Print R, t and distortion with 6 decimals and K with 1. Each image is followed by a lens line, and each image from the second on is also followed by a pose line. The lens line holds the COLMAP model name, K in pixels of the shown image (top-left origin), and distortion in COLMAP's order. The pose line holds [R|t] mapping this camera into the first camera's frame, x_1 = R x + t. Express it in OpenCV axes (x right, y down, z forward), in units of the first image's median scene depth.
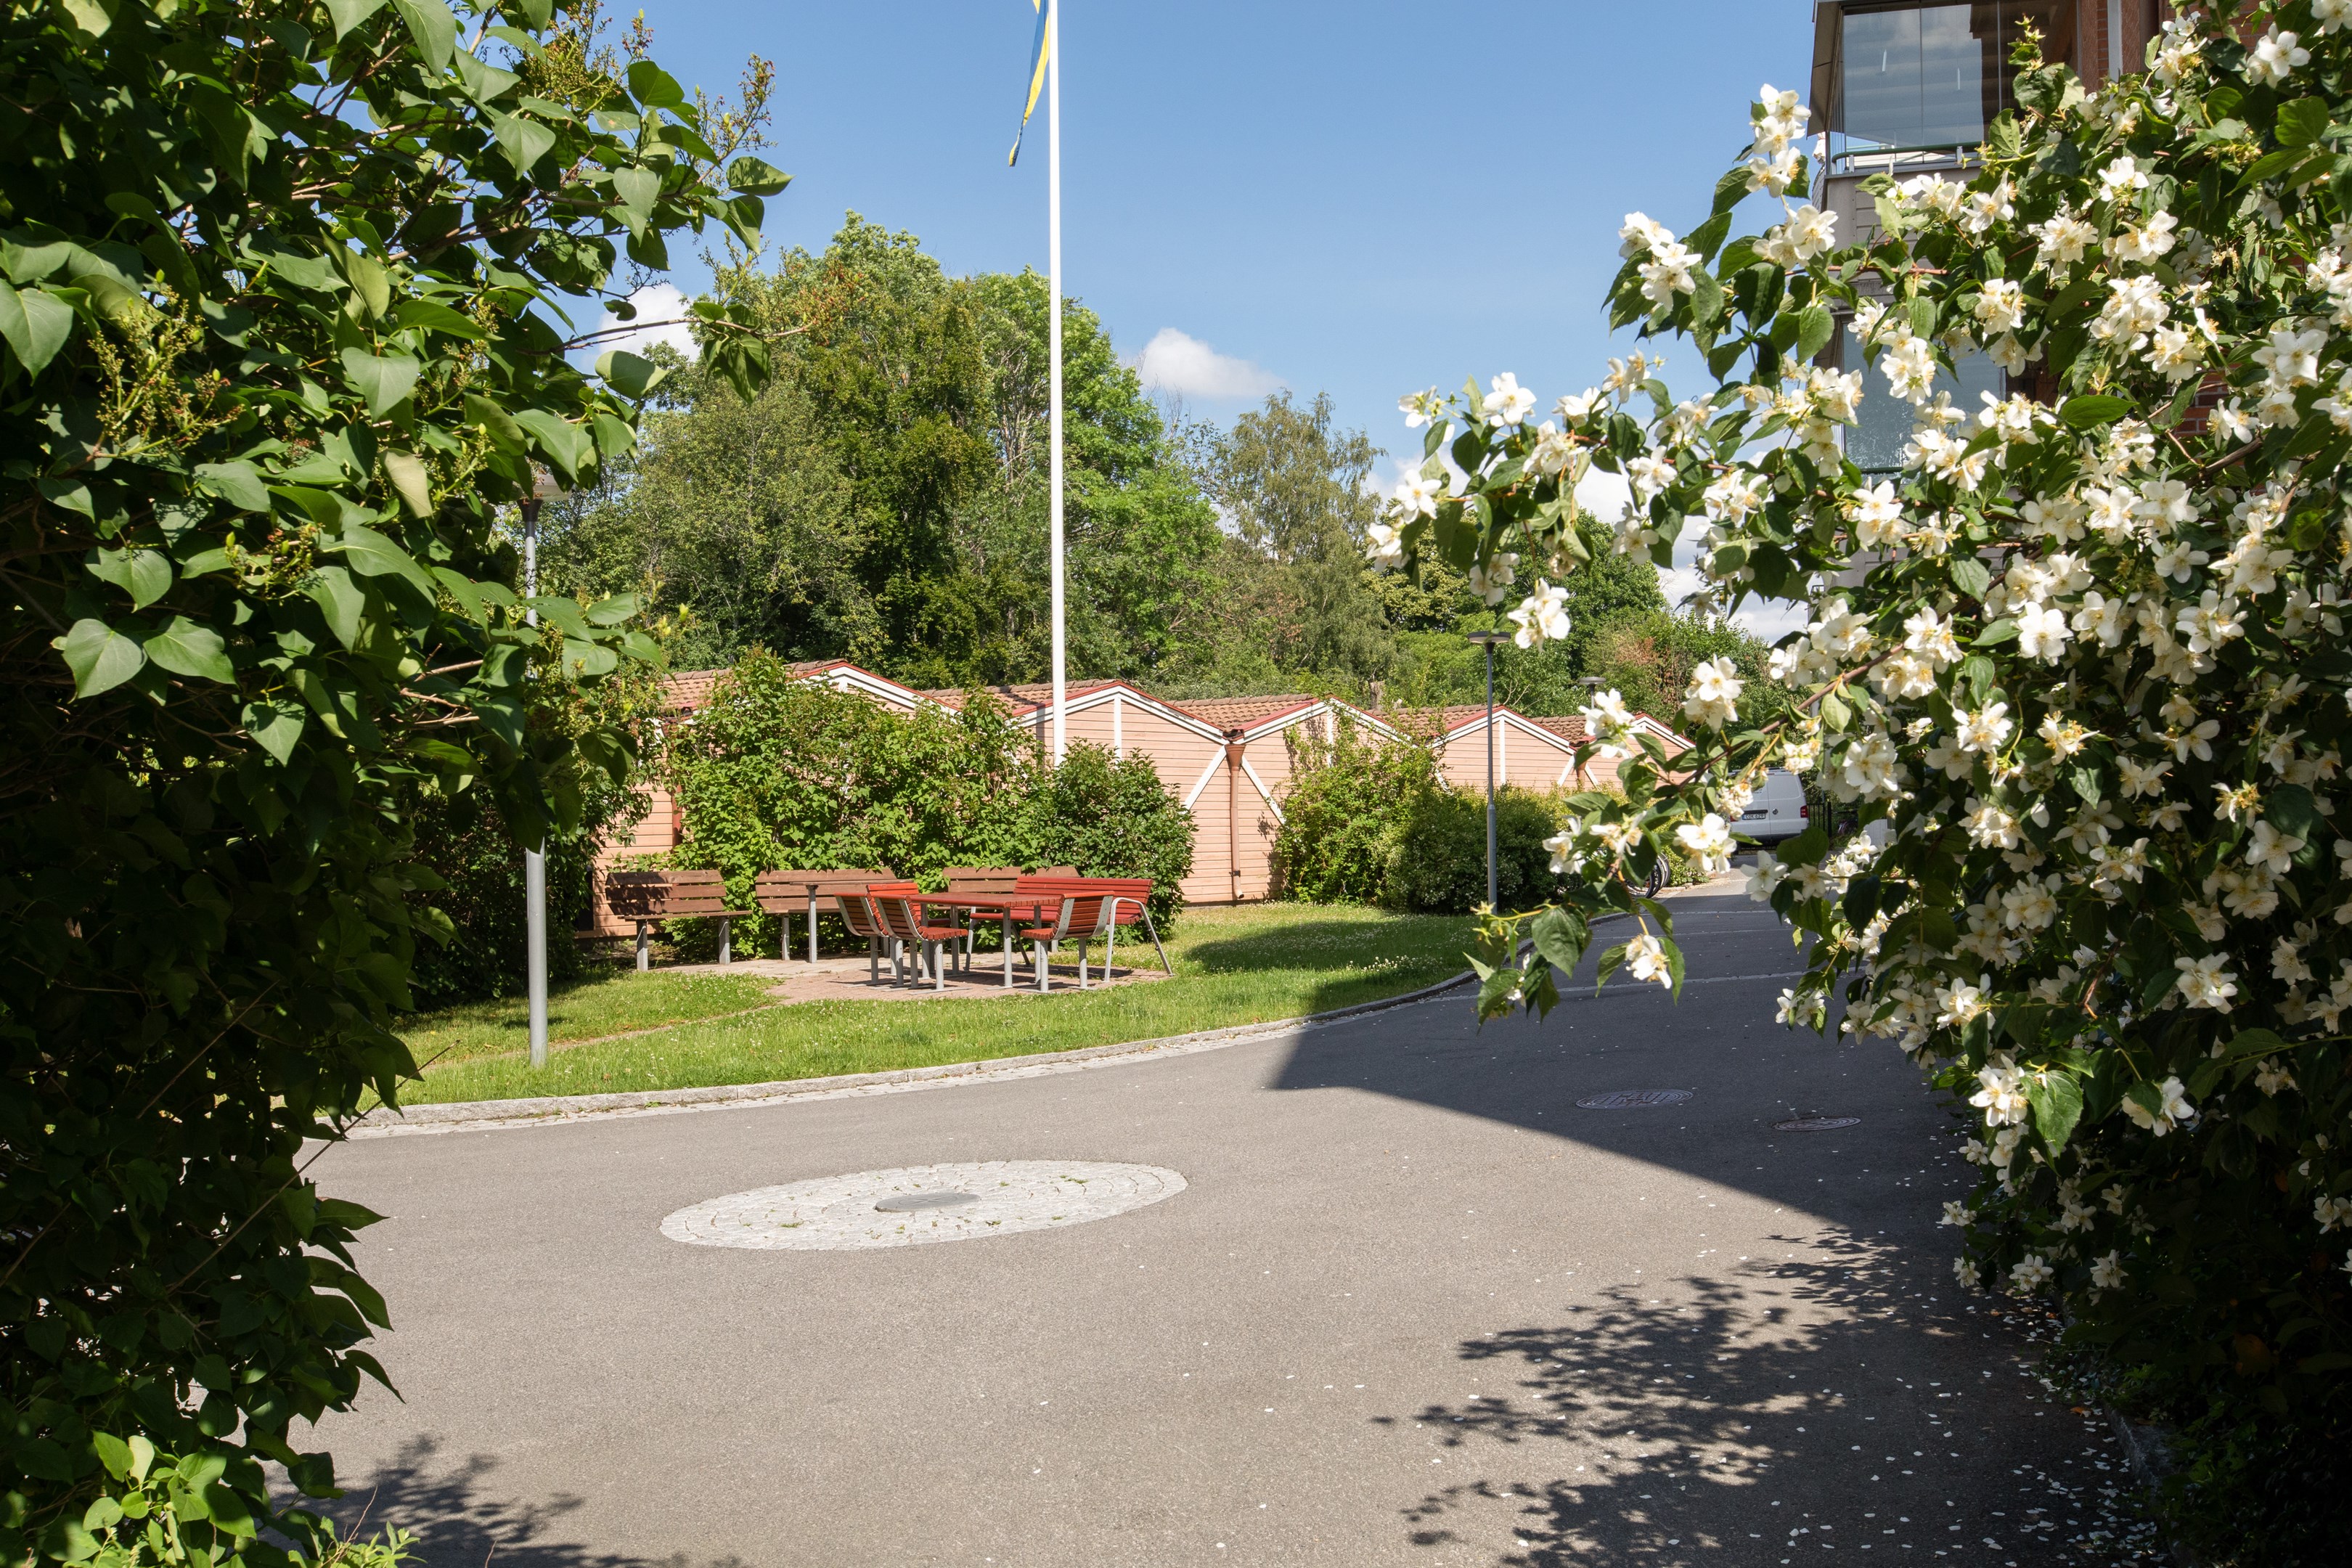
lens RADIAL K [[2365.5, 0, 1140.5], [0, 2365.5, 803.3], [0, 0, 1]] dist [0.111029, 0.000000]
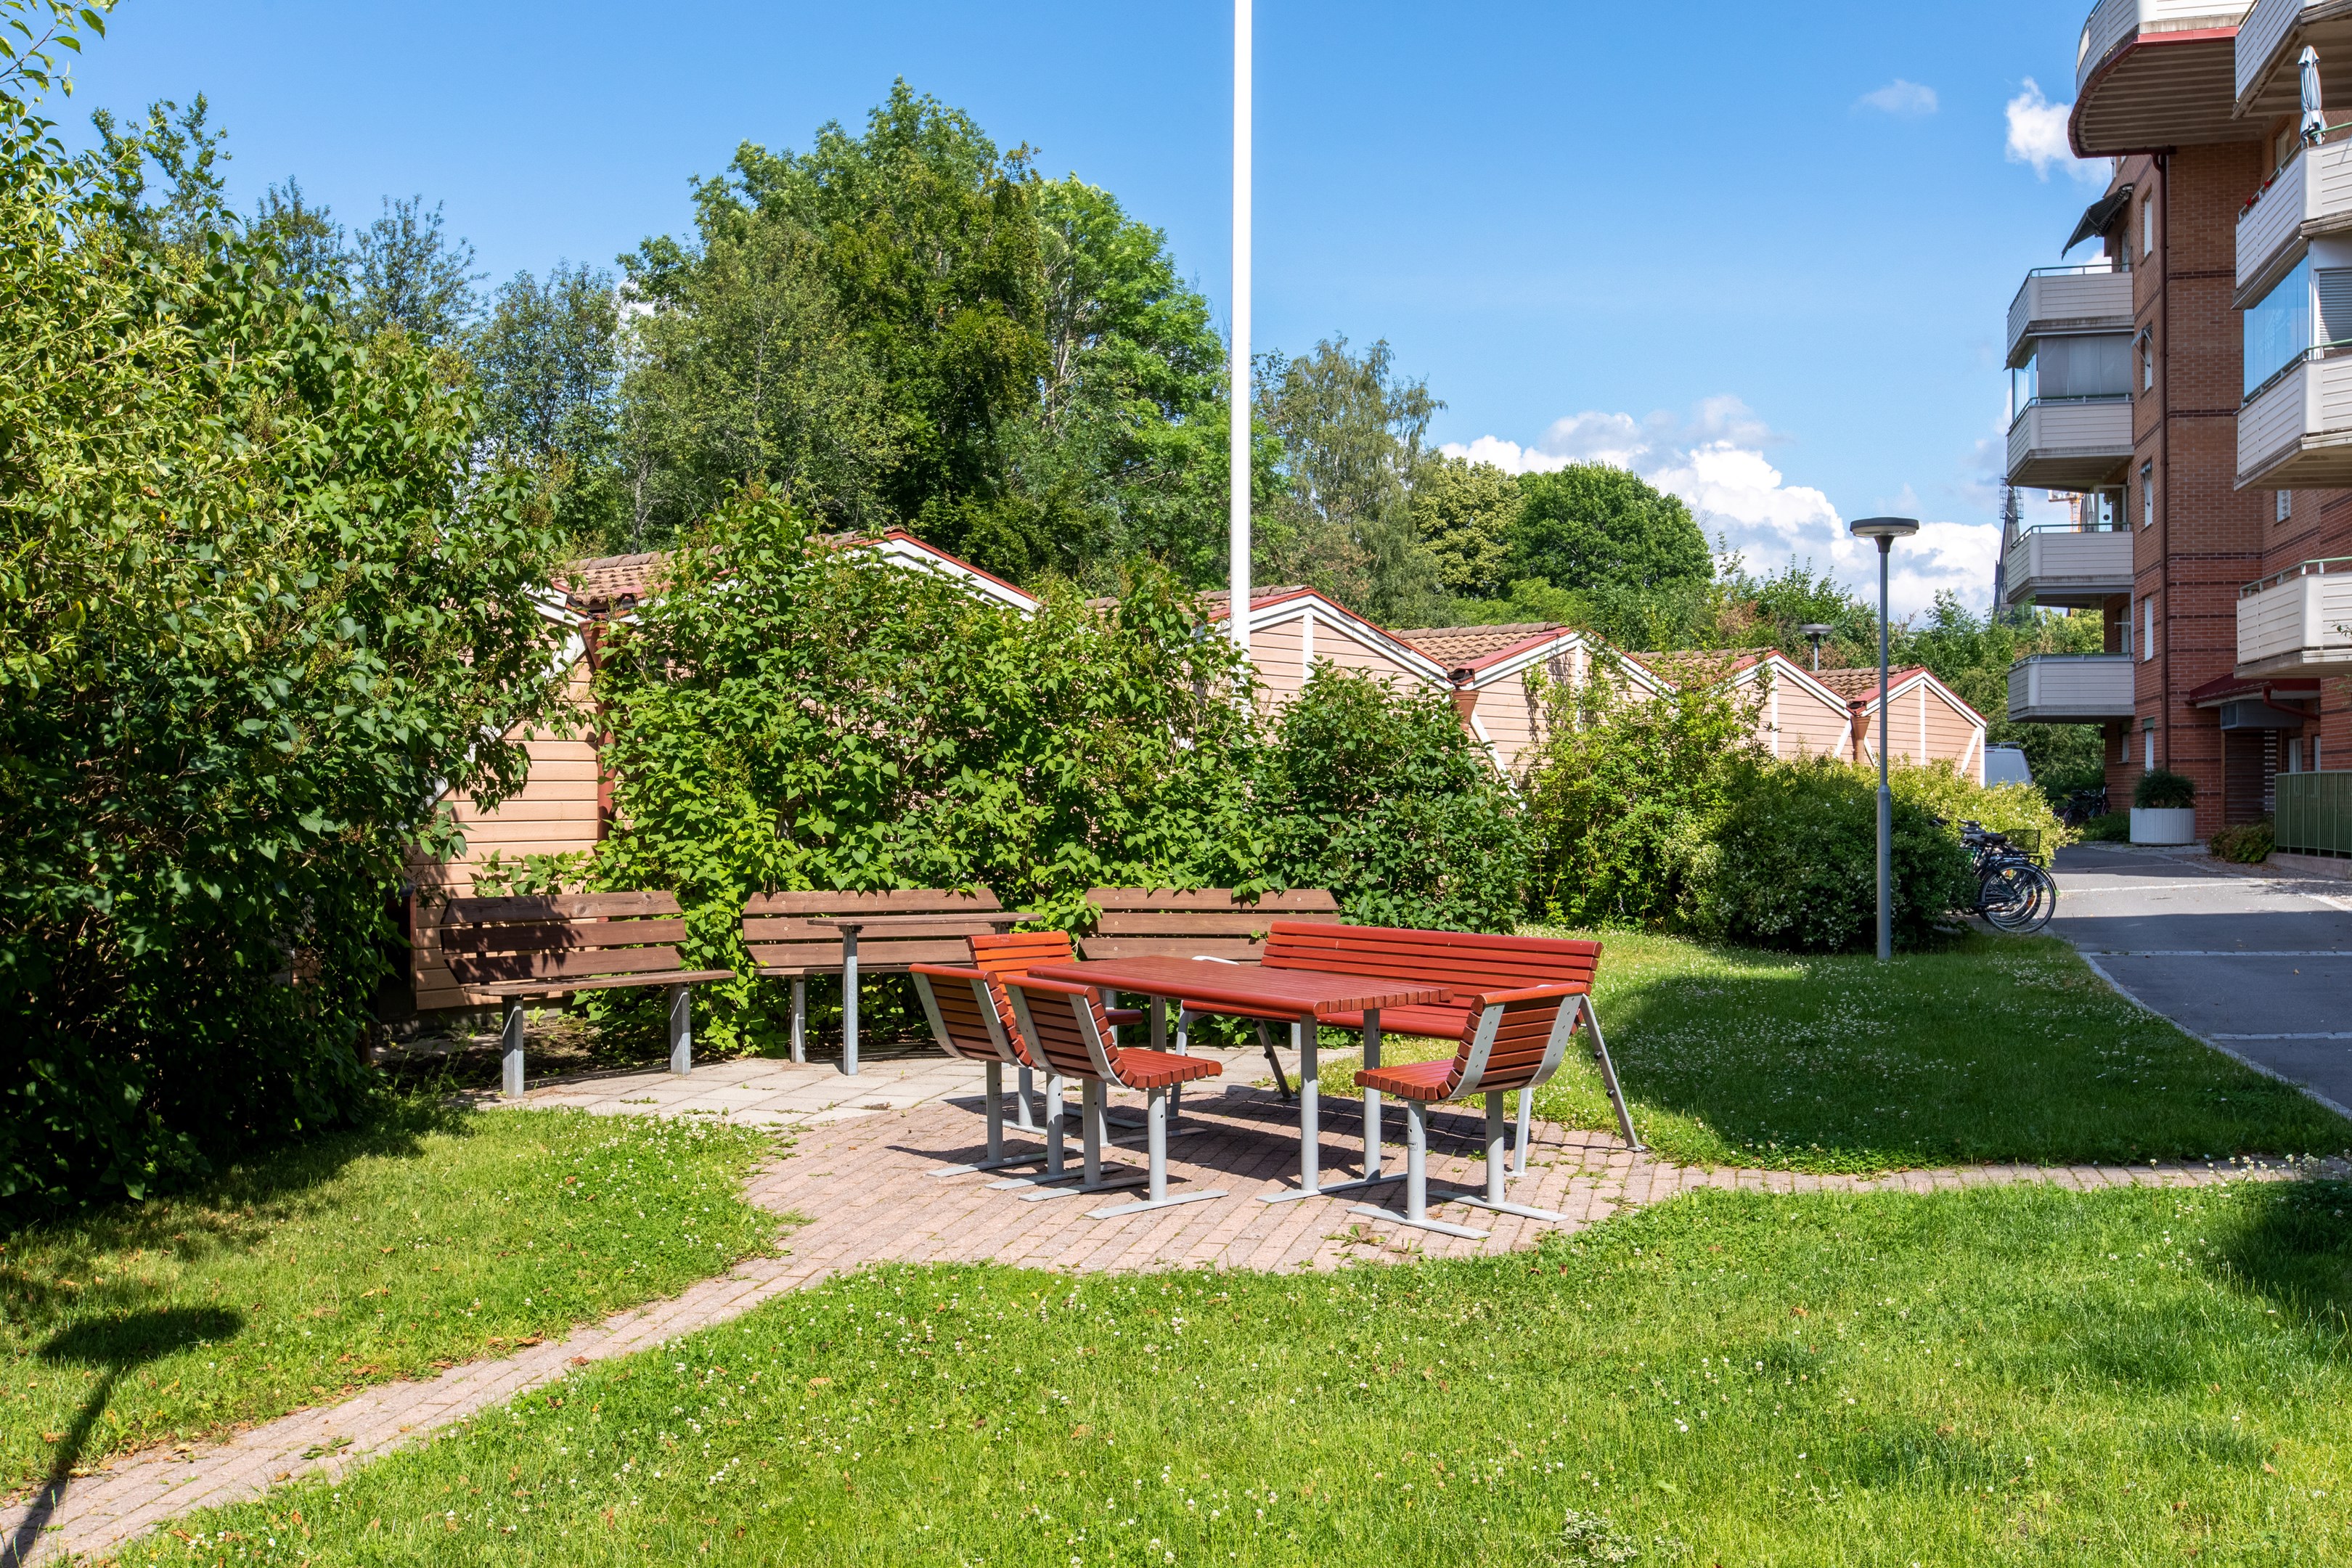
lens RADIAL K [[2365.5, 0, 1218.1], [0, 2365.5, 769.1], [0, 0, 1]] dist [0.111029, 0.000000]
pose [[0.999484, 0.015286, 0.028262, -0.068857], [-0.015220, 0.999881, -0.002560, 0.000453], [-0.028297, 0.002128, 0.999597, 0.447490]]
